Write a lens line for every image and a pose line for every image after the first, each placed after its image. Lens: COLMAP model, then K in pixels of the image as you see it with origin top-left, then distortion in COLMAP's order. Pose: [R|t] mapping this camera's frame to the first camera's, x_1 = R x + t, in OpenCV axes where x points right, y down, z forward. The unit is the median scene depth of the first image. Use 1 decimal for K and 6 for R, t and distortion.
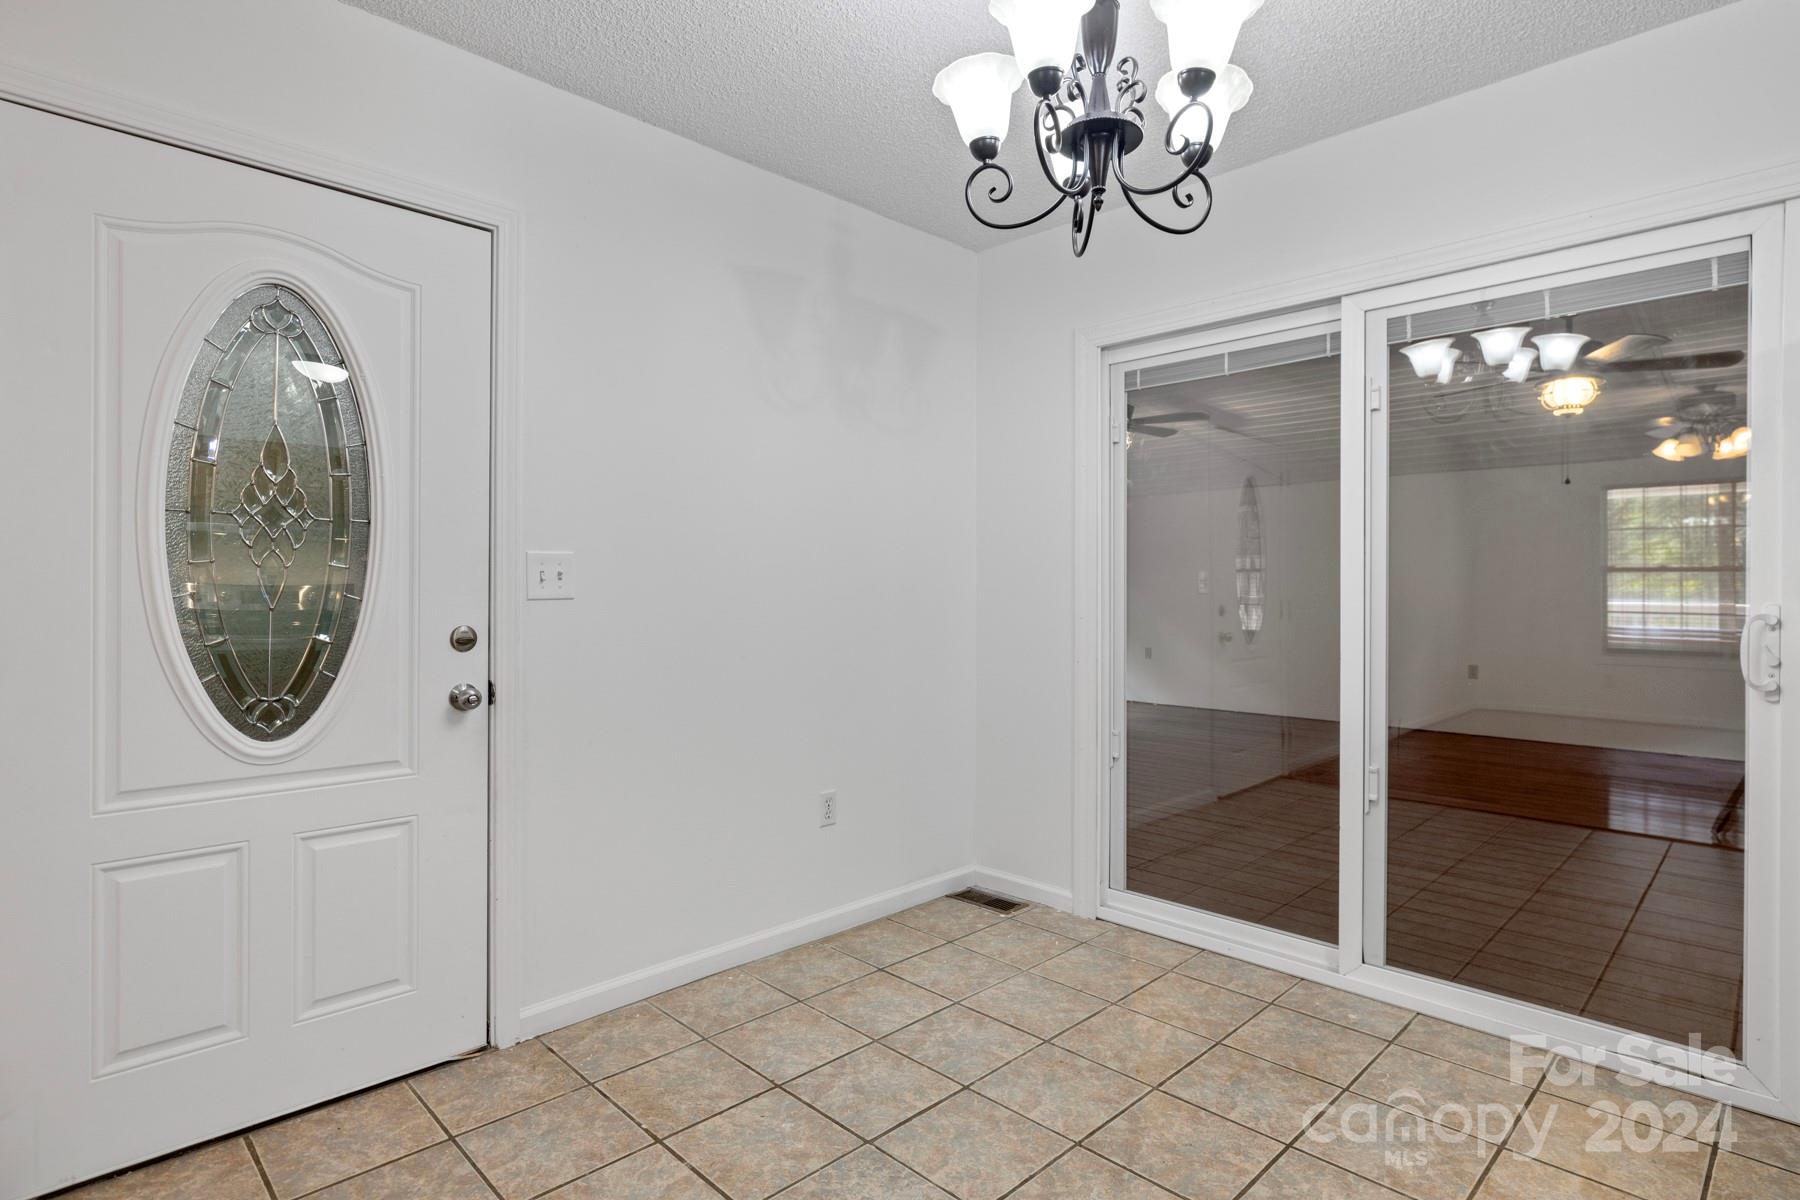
lens RADIAL K [[906.3, 0, 900.0], [0, 906.3, 600.0], [0, 0, 1]] dist [-0.002261, 0.000534]
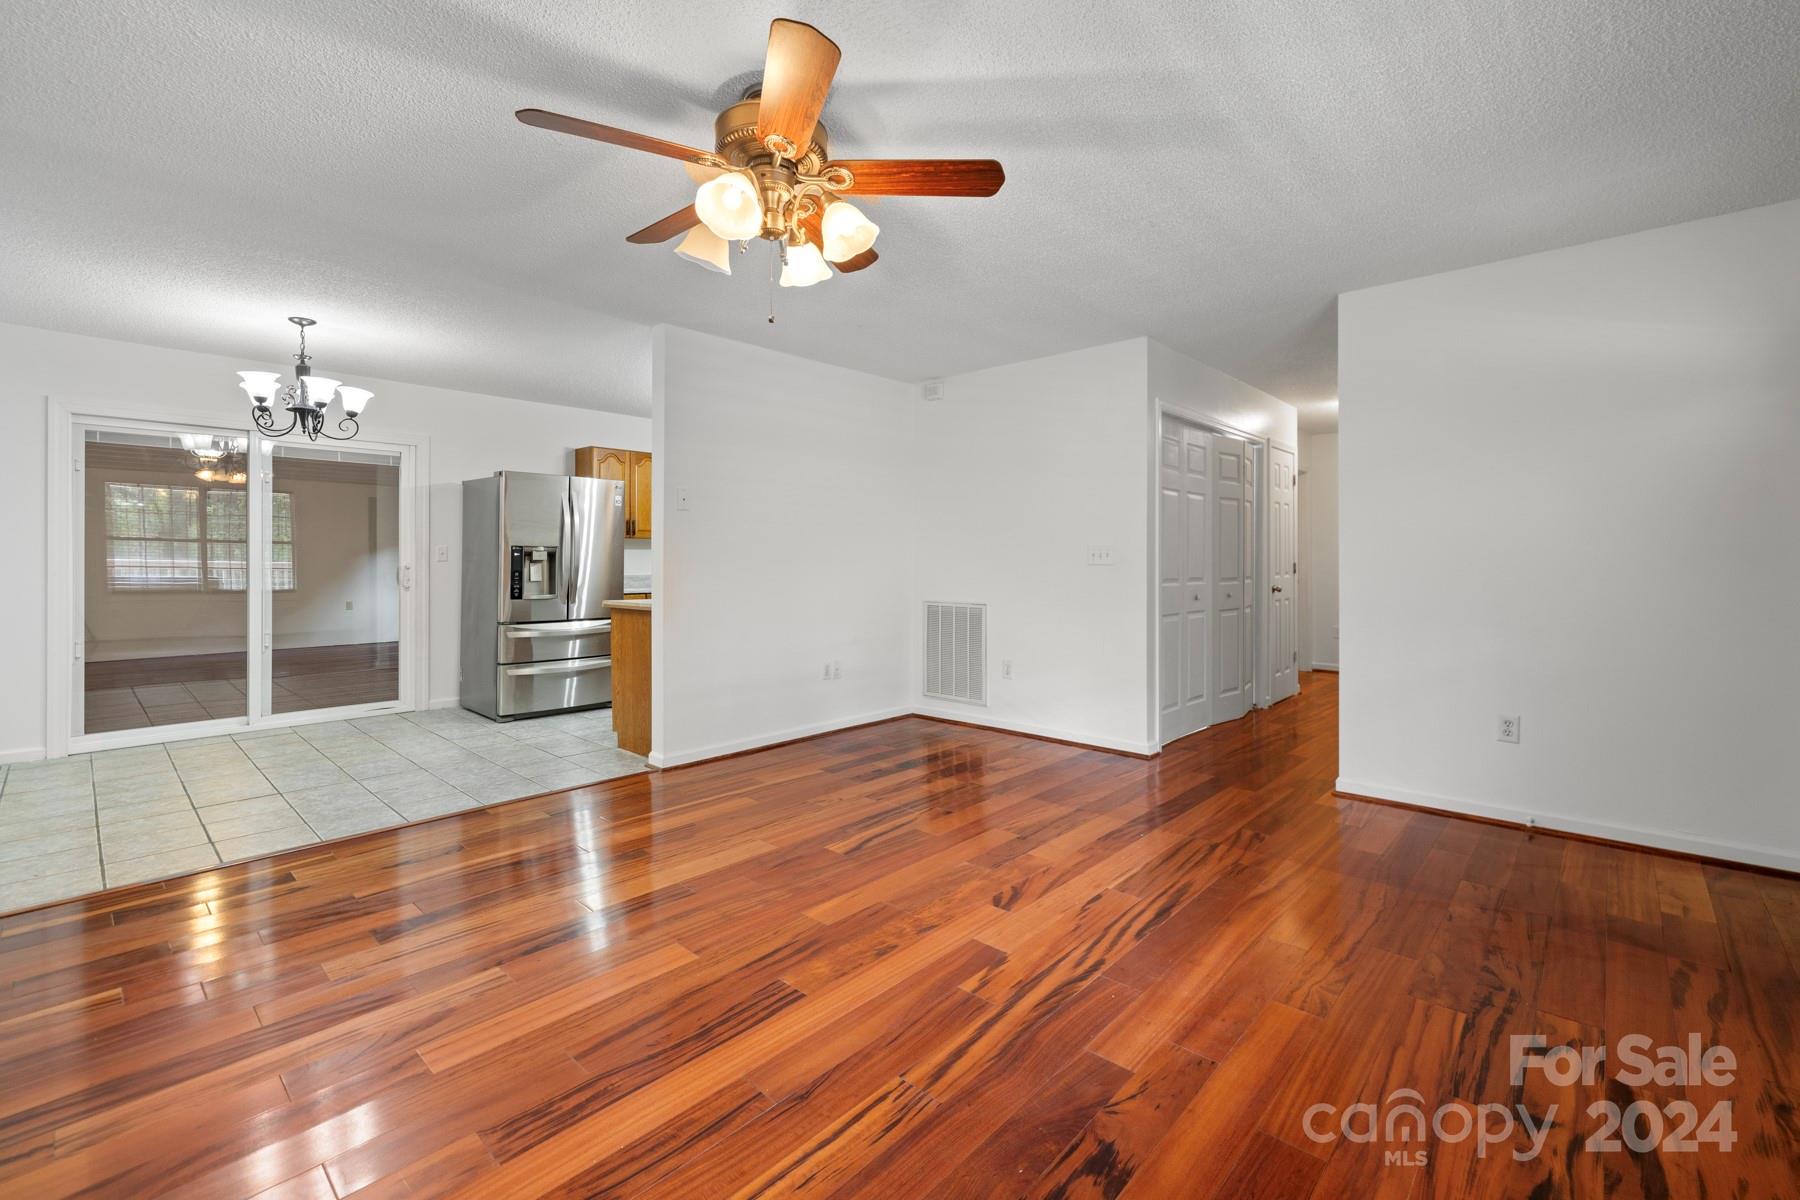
lens RADIAL K [[770.1, 0, 899.0], [0, 770.1, 564.3], [0, 0, 1]] dist [0.001214, 0.000024]
pose [[-0.056558, -0.010657, 0.998342, -1.521214], [-0.002110, 0.999942, 0.010555, -0.017529], [-0.998397, -0.001509, -0.056577, -0.509691]]
